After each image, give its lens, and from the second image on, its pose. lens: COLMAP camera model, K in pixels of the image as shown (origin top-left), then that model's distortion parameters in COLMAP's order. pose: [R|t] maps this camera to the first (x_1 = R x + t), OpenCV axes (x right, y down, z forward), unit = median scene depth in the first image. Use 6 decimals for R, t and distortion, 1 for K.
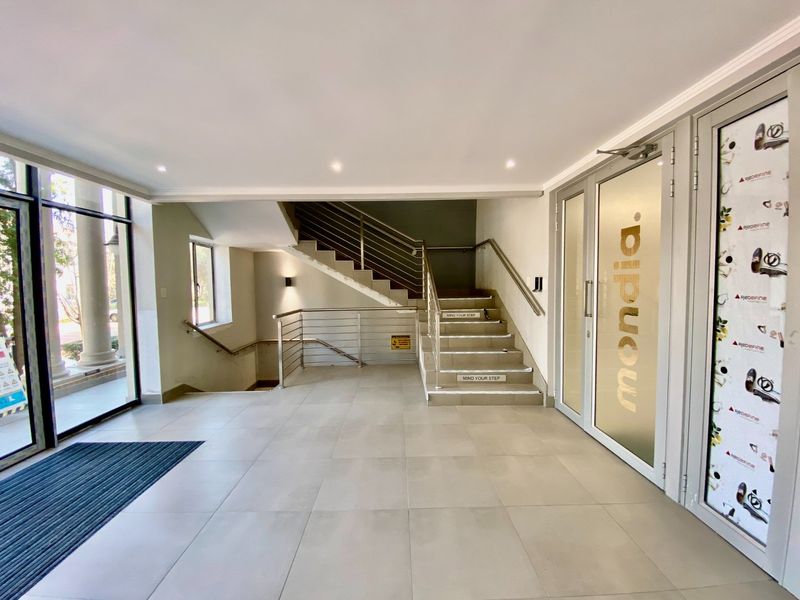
lens RADIAL K [[329.0, 0, 400.0], [0, 329.0, 300.0], [0, 0, 1]] dist [0.000090, -0.000090]
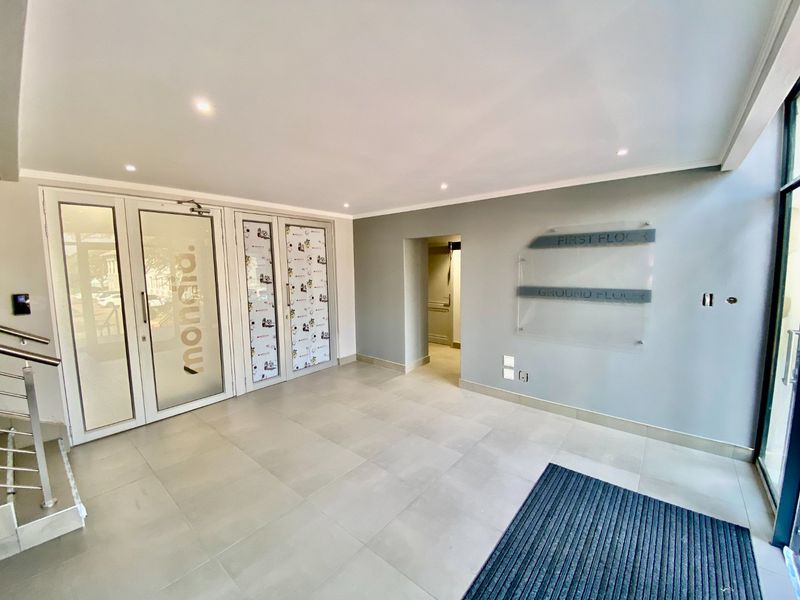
lens RADIAL K [[329.0, 0, 400.0], [0, 329.0, 300.0], [0, 0, 1]] dist [0.000090, -0.000090]
pose [[-0.751511, -0.043725, 0.658270, -1.242849], [0.063827, 0.988302, 0.138514, -0.193882], [-0.656626, 0.146110, -0.739929, 1.825367]]
